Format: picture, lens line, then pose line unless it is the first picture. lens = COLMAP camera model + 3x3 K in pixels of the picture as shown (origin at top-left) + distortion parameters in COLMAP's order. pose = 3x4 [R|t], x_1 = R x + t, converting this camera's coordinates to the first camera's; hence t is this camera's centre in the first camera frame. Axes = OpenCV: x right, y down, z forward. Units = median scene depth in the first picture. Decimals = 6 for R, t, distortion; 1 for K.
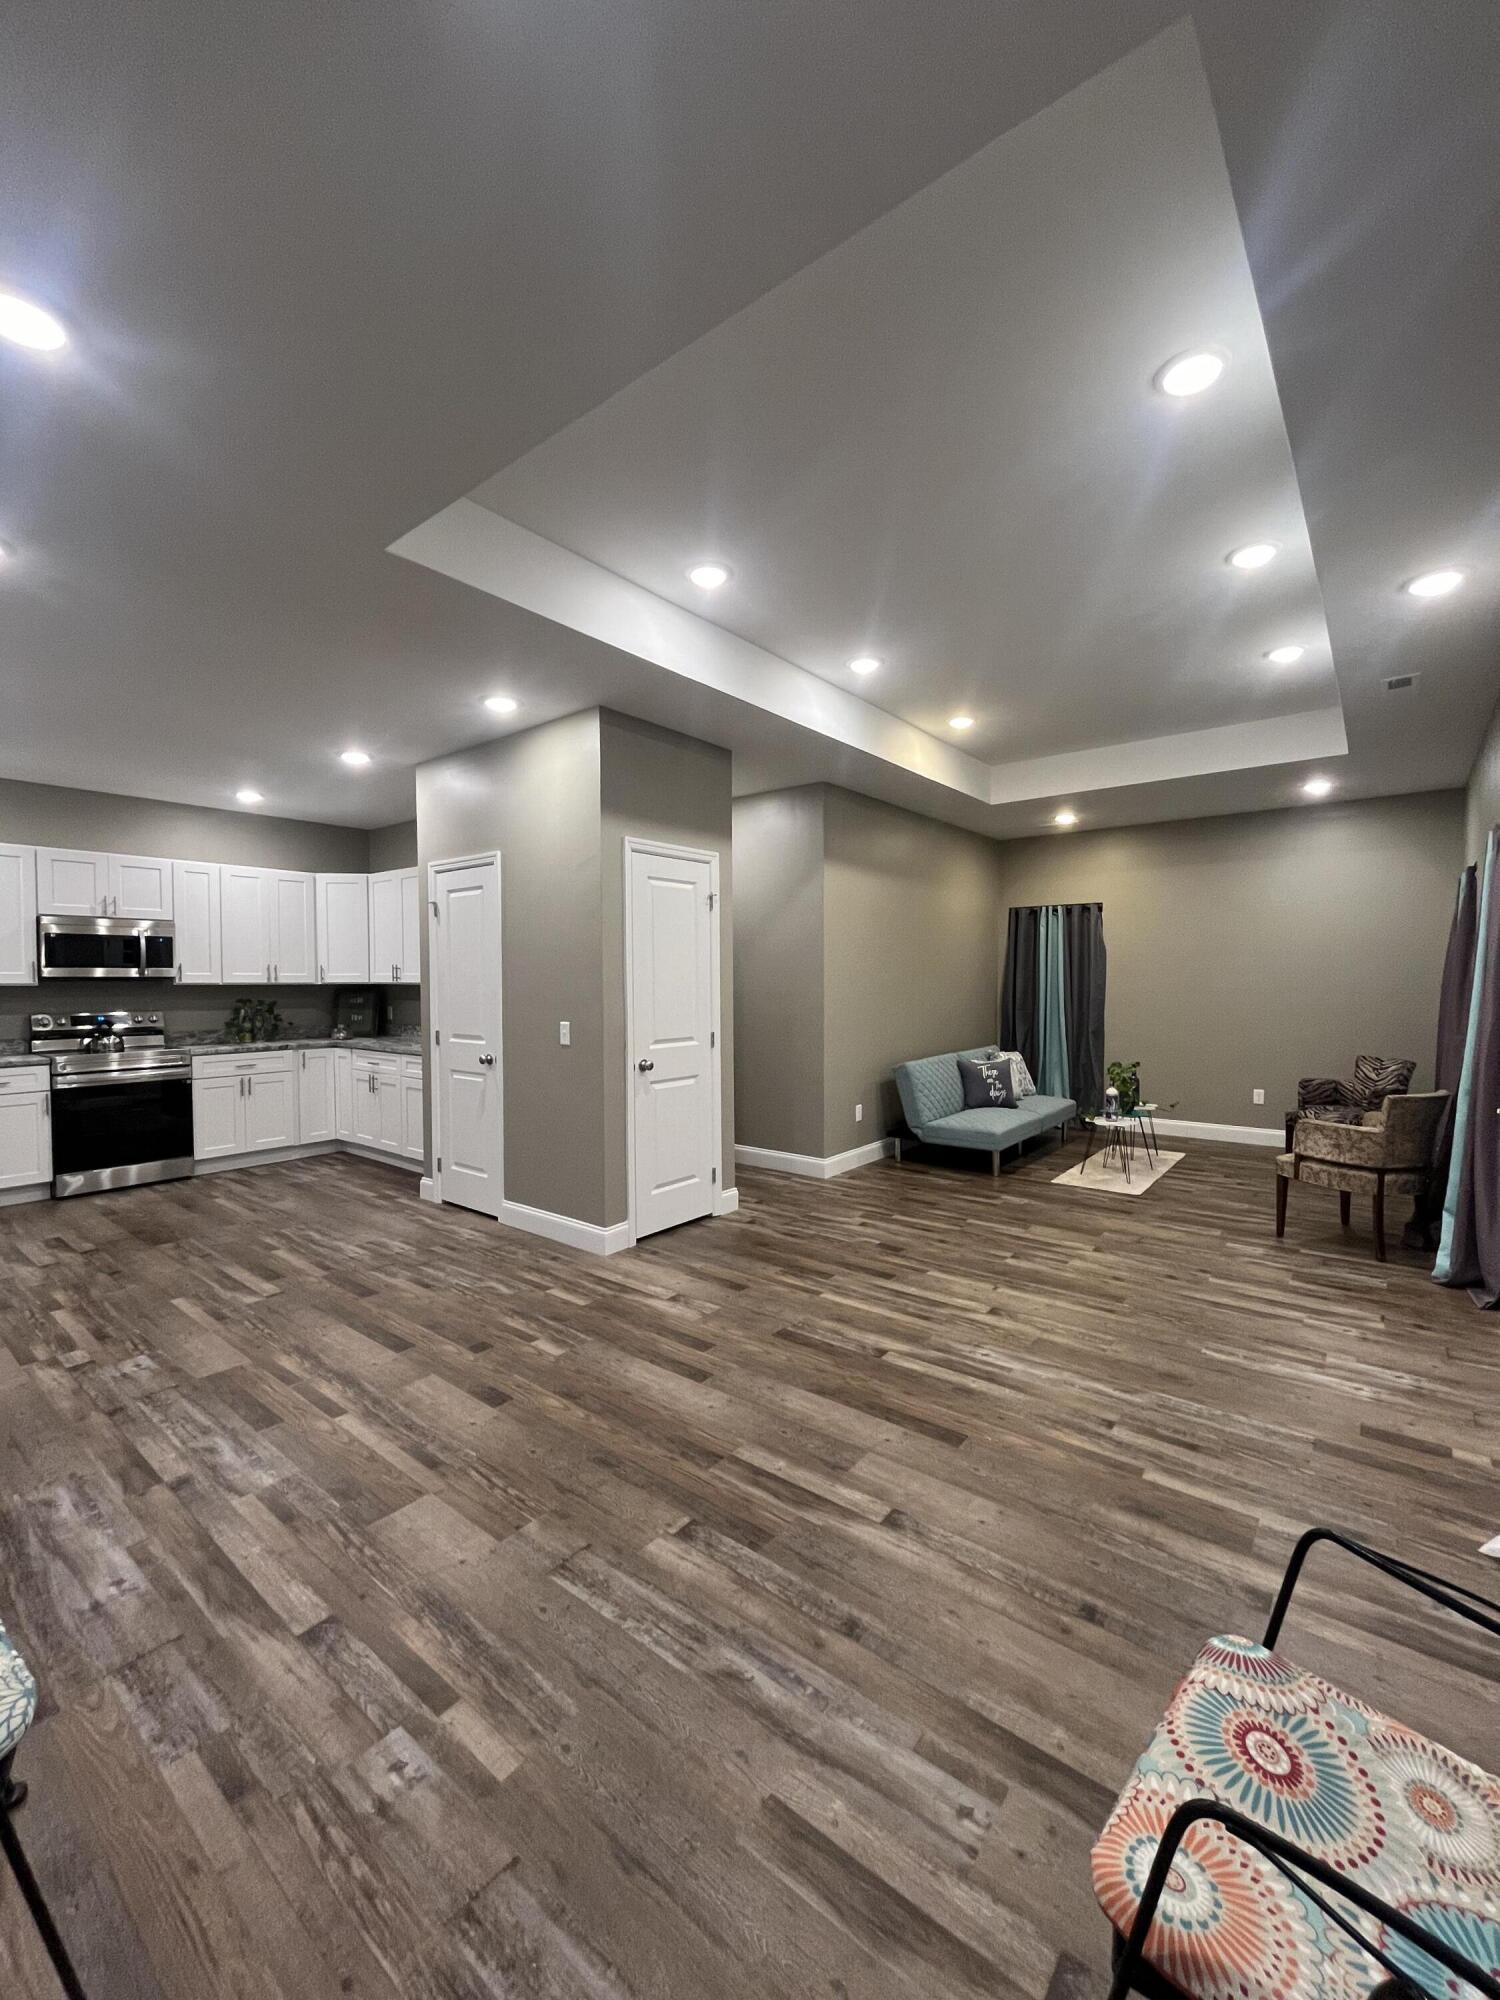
lens RADIAL K [[812.7, 0, 746.1], [0, 812.7, 998.9], [0, 0, 1]] dist [-0.001615, 0.000194]
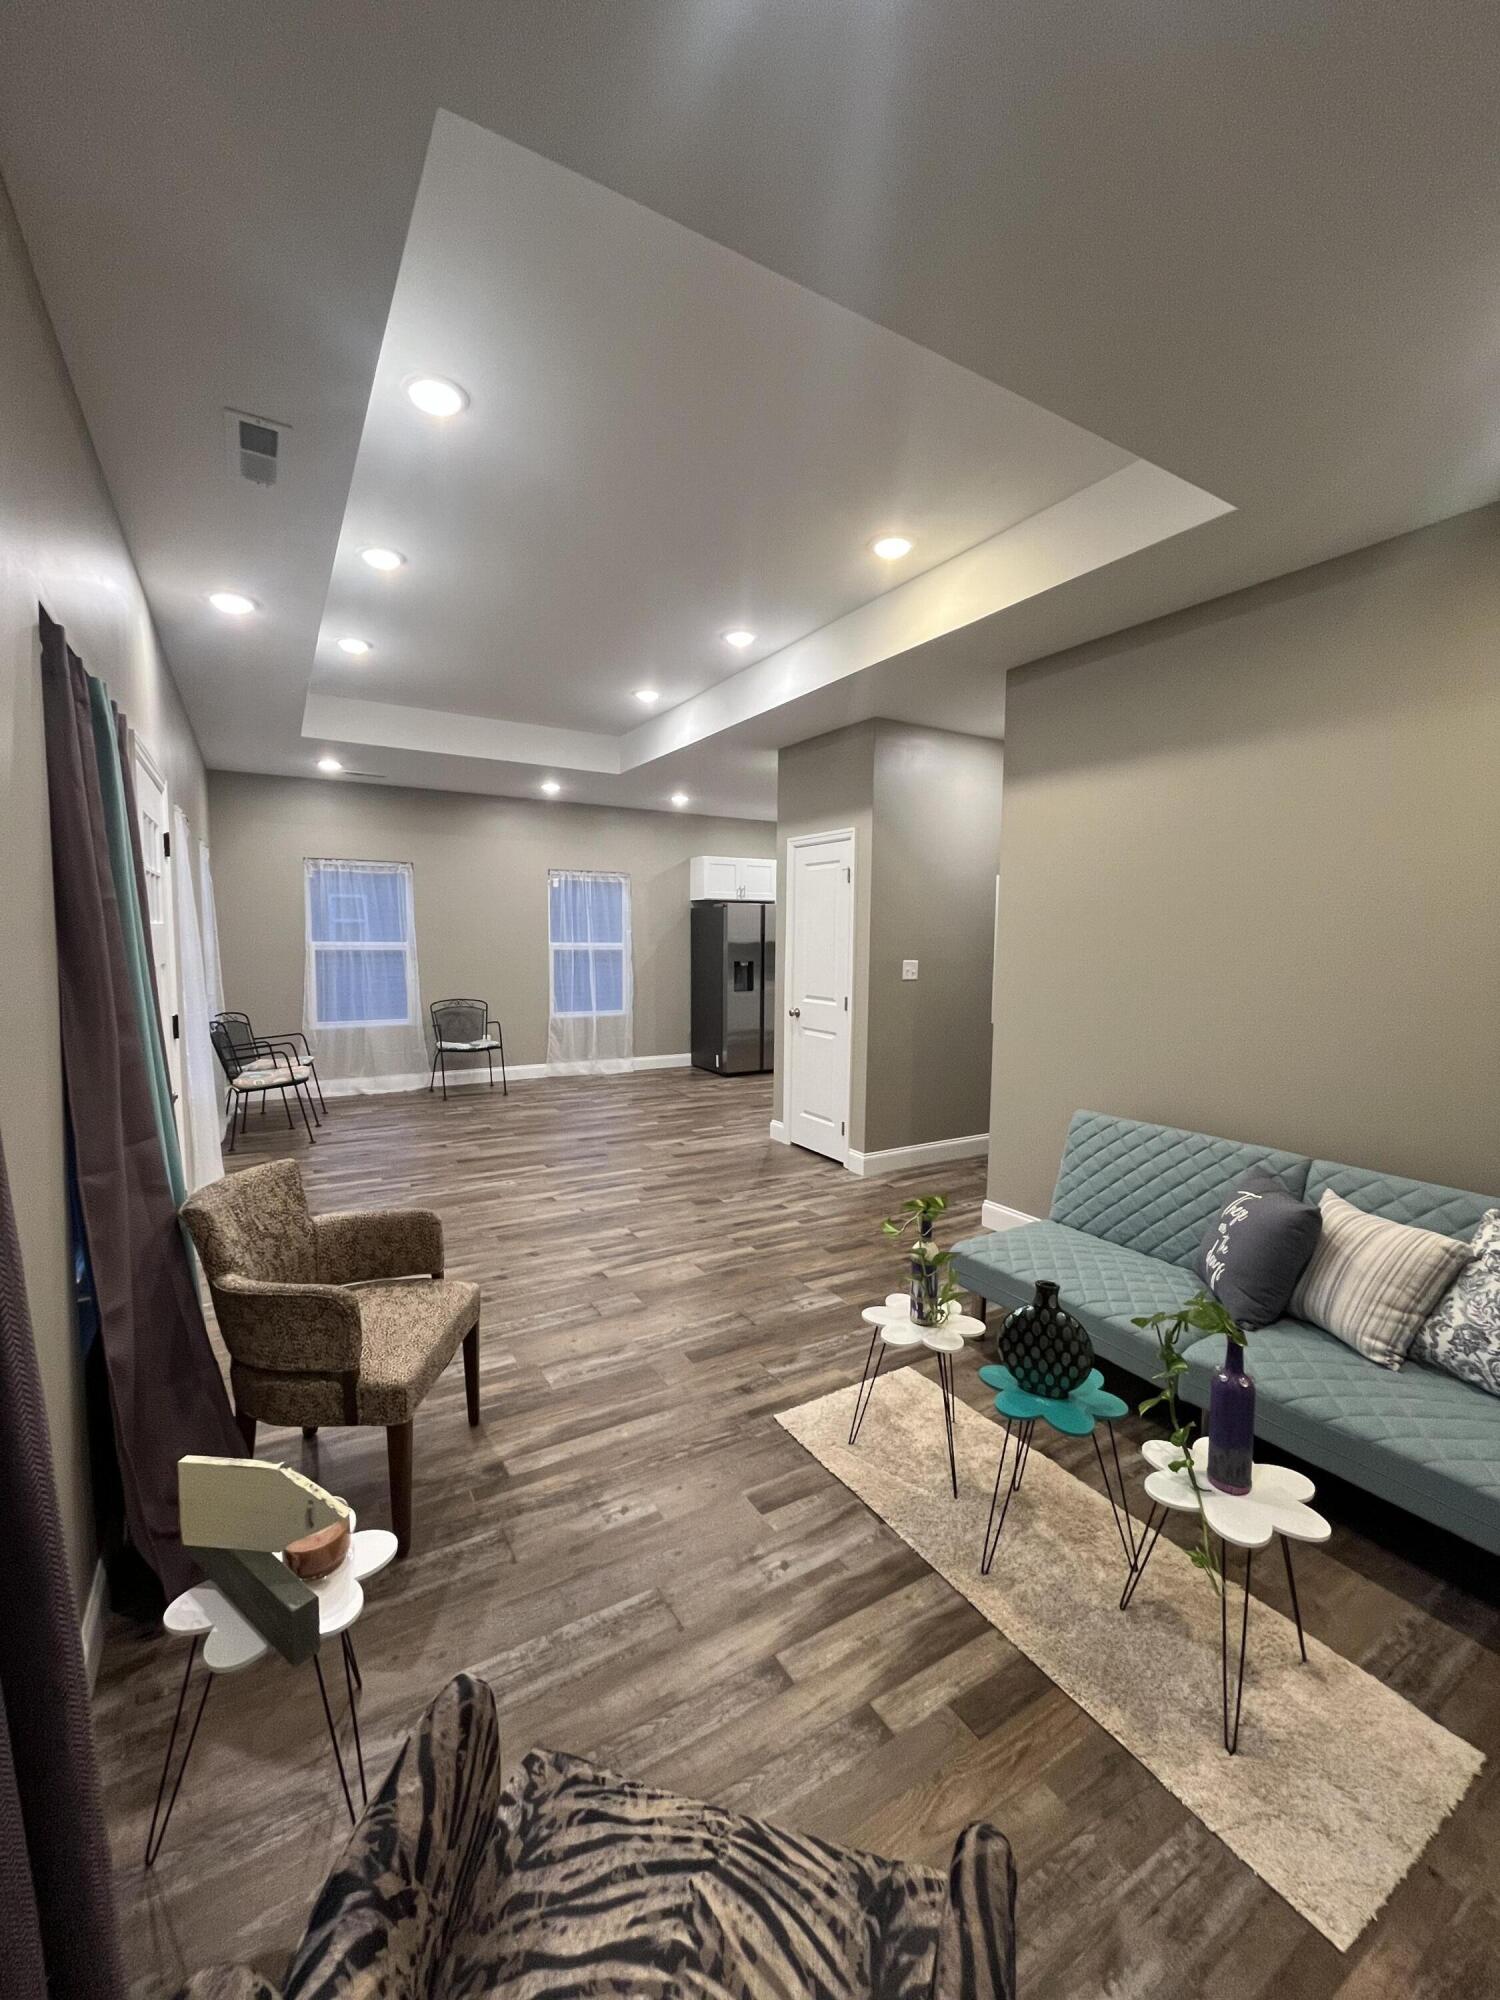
lens RADIAL K [[812.7, 0, 749.1], [0, 812.7, 1000.3], [0, 0, 1]] dist [-0.001615, 0.000194]
pose [[-0.348254, 0.076896, -0.934241, 1.185597], [-0.032243, 0.995057, 0.093921, -0.061147], [0.936845, 0.062831, -0.344053, 1.467266]]
